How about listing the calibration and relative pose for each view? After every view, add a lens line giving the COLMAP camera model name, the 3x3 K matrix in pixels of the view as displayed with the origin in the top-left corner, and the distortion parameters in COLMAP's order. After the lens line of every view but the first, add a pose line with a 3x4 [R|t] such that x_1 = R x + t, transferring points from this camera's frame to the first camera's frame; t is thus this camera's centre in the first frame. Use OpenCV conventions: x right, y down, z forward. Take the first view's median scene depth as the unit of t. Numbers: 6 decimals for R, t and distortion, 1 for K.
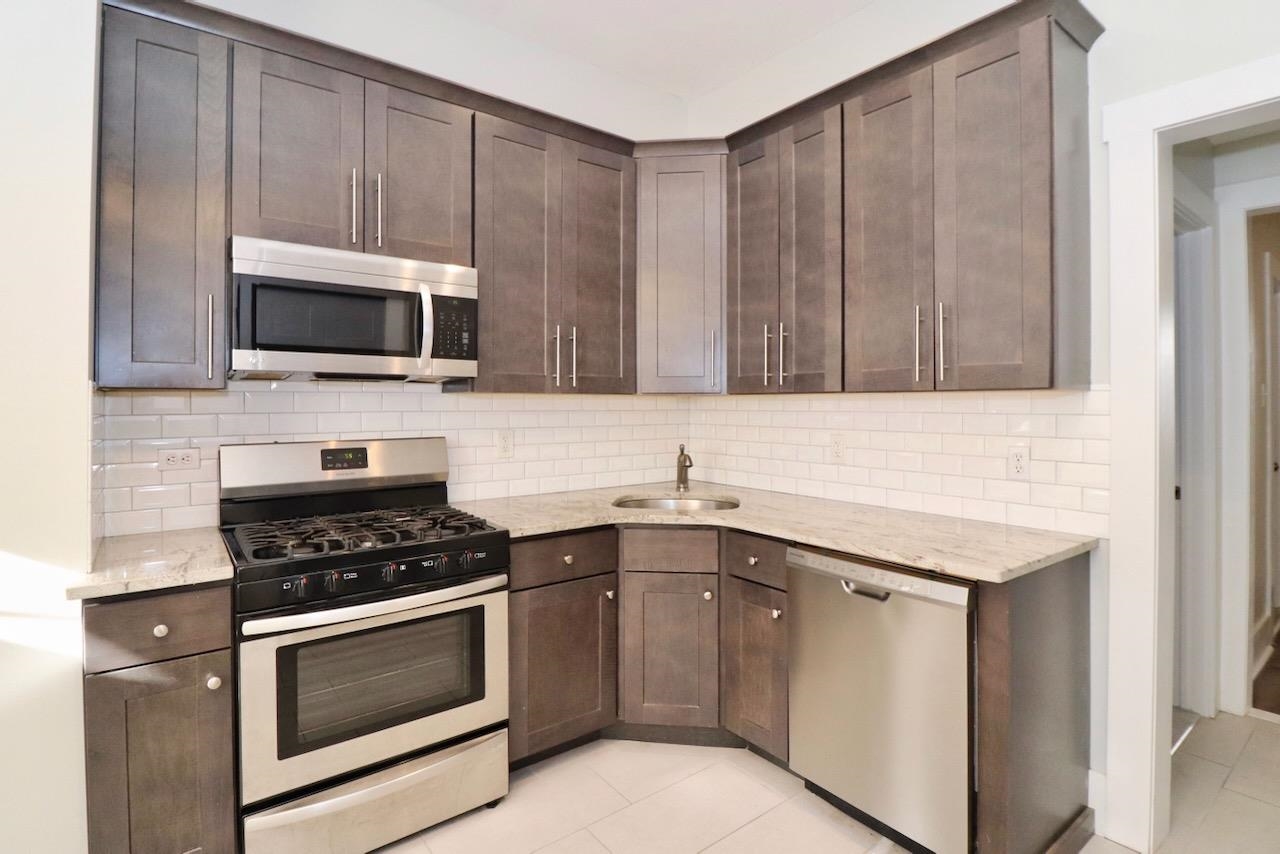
lens RADIAL K [[605.5, 0, 654.2], [0, 605.5, 401.3], [0, 0, 1]] dist [0.001481, -0.010354]
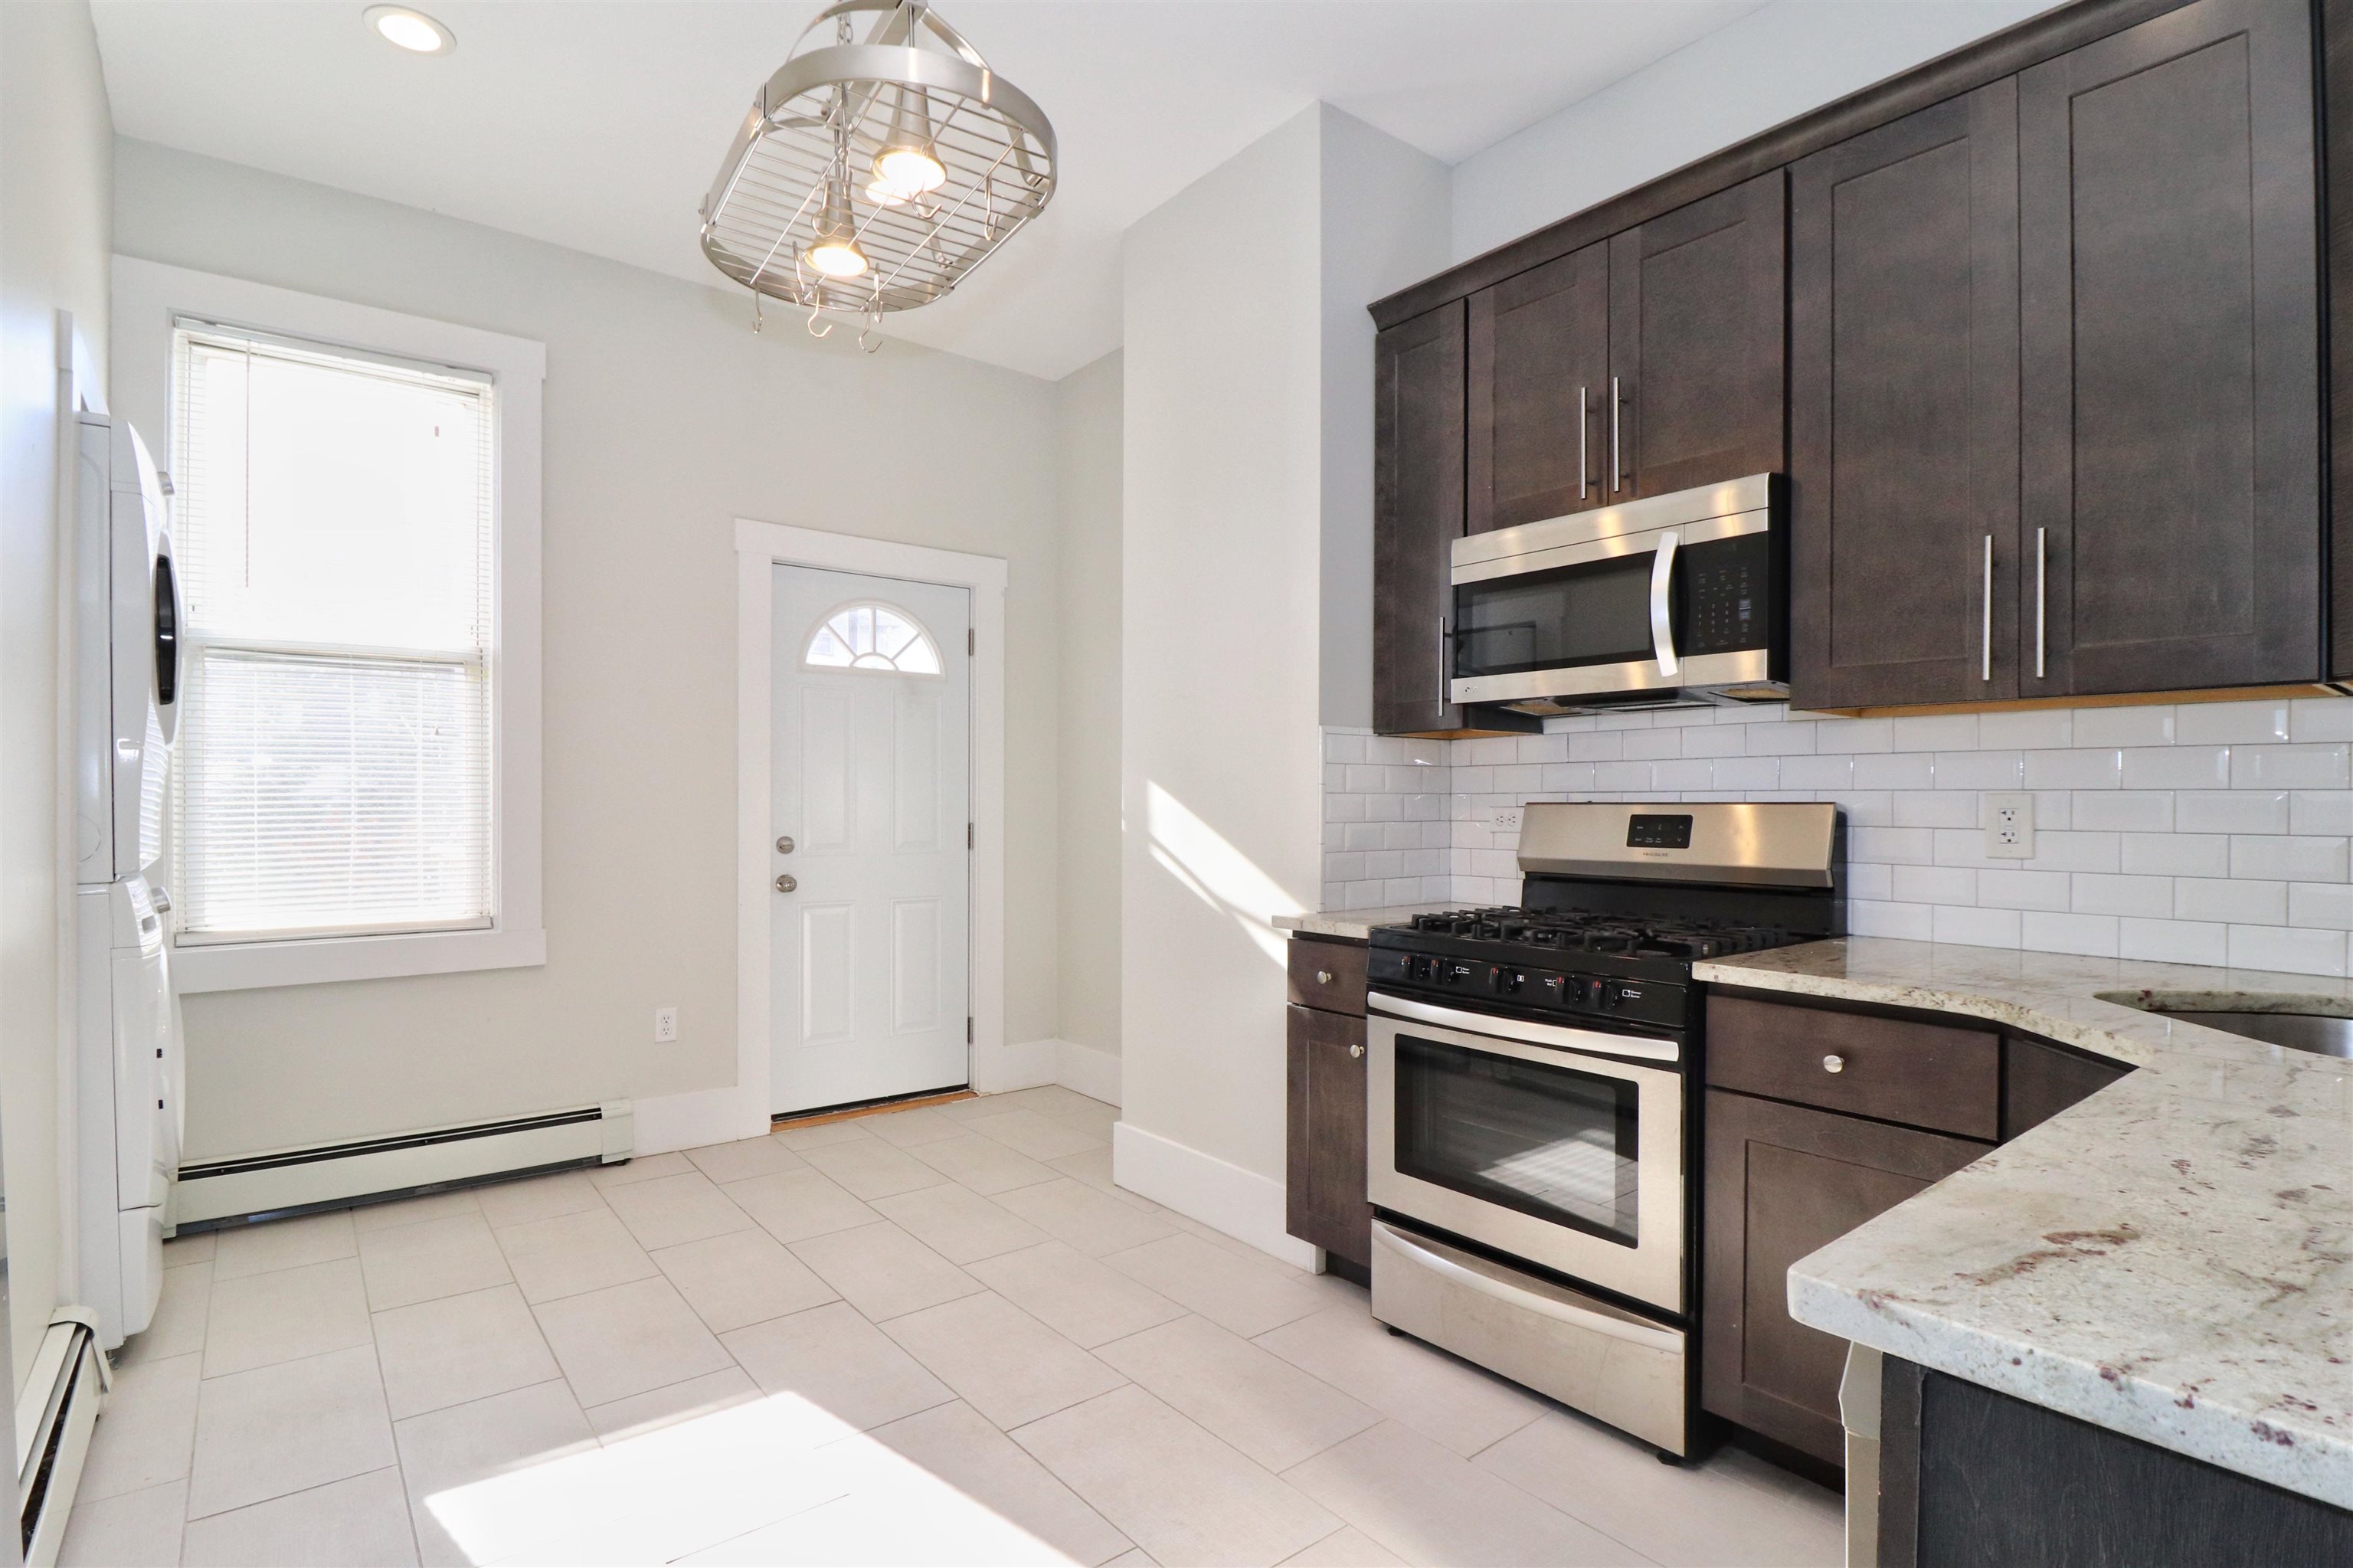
lens RADIAL K [[1099.6, 0, 1184.4], [0, 1099.6, 791.2], [0, 0, 1]] dist [0.001968, -0.015067]
pose [[0.047328, -0.003003, -0.998875, 0.655308], [0.005386, 0.999982, -0.002751, 0.057243], [0.998865, -0.005249, 0.047343, 0.479287]]
